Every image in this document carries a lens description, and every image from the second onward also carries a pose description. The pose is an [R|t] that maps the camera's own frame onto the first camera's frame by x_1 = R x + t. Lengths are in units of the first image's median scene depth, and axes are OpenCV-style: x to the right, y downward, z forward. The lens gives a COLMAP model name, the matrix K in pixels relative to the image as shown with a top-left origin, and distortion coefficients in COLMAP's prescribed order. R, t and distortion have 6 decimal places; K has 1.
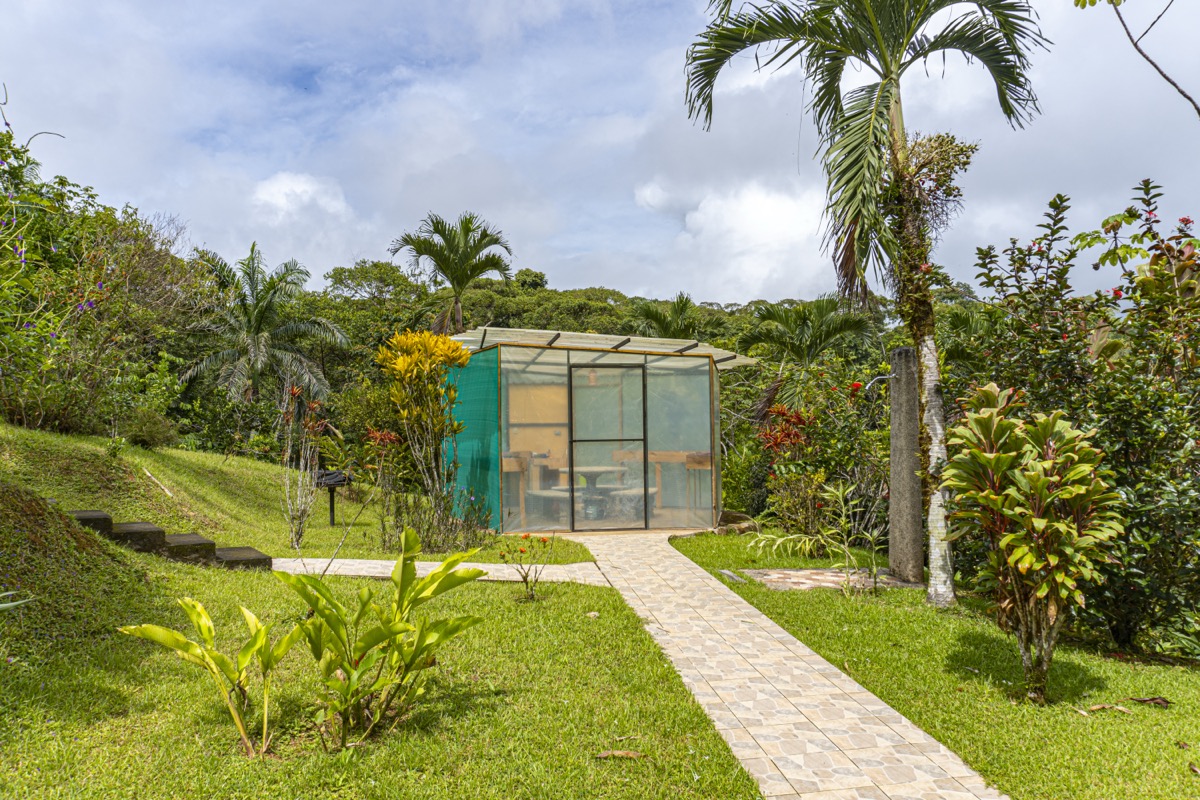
lens RADIAL K [[812.2, 0, 606.1], [0, 812.2, 412.5], [0, 0, 1]] dist [-0.030586, -0.005710]
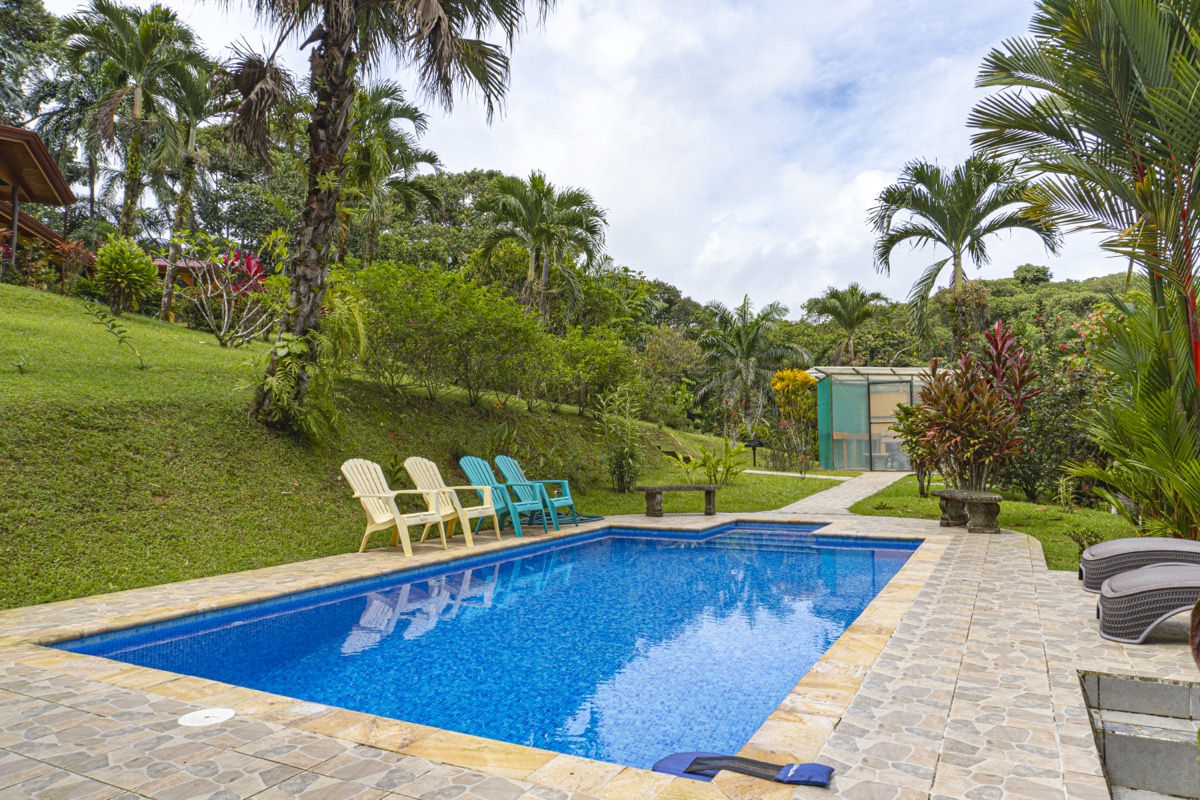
lens RADIAL K [[812.2, 0, 602.3], [0, 812.2, 395.9], [0, 0, 1]] dist [-0.030586, -0.005710]
pose [[0.815032, -0.030003, -0.578639, 0.172121], [0.014051, 0.999388, -0.032028, 0.007475], [0.579245, 0.017974, 0.814955, -0.284953]]
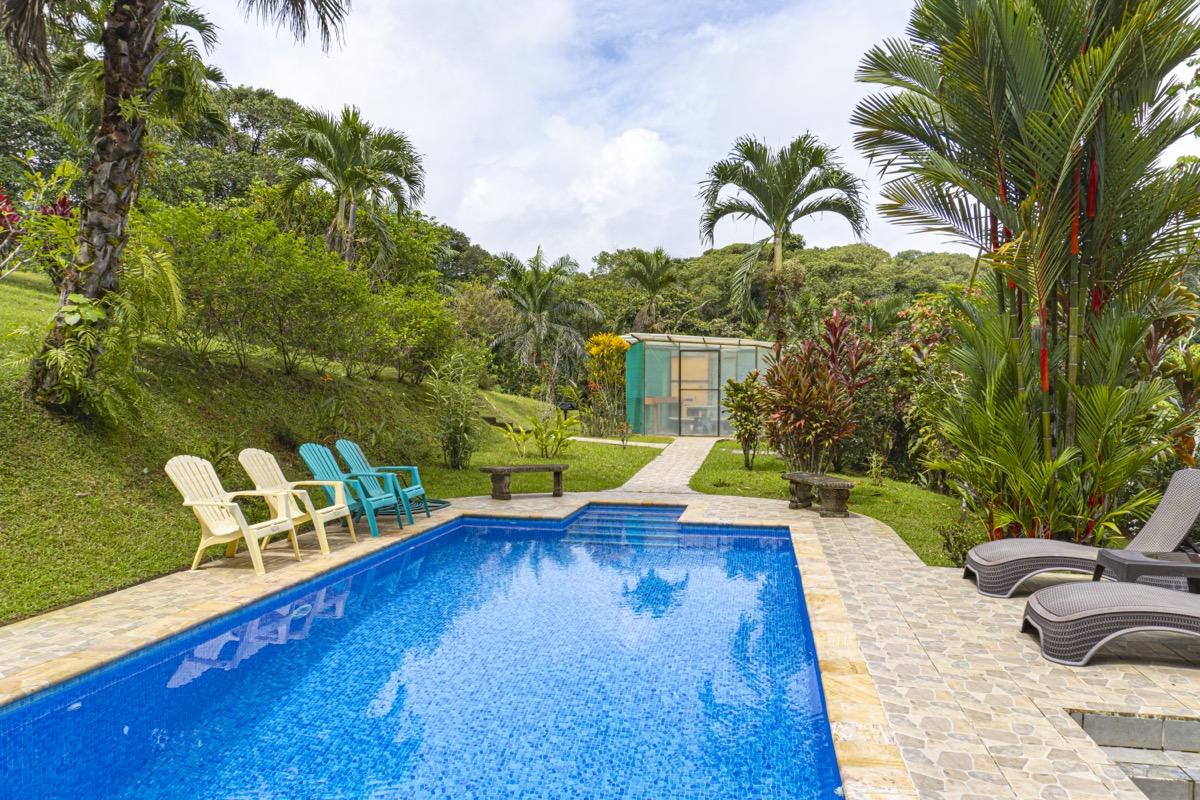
lens RADIAL K [[812.2, 0, 610.5], [0, 812.2, 401.1], [0, 0, 1]] dist [-0.030586, -0.005710]
pose [[0.946019, 0.020991, -0.323432, 0.136365], [-0.008033, 0.999113, 0.041347, -0.005008], [0.324013, -0.036517, 0.945348, -0.283433]]
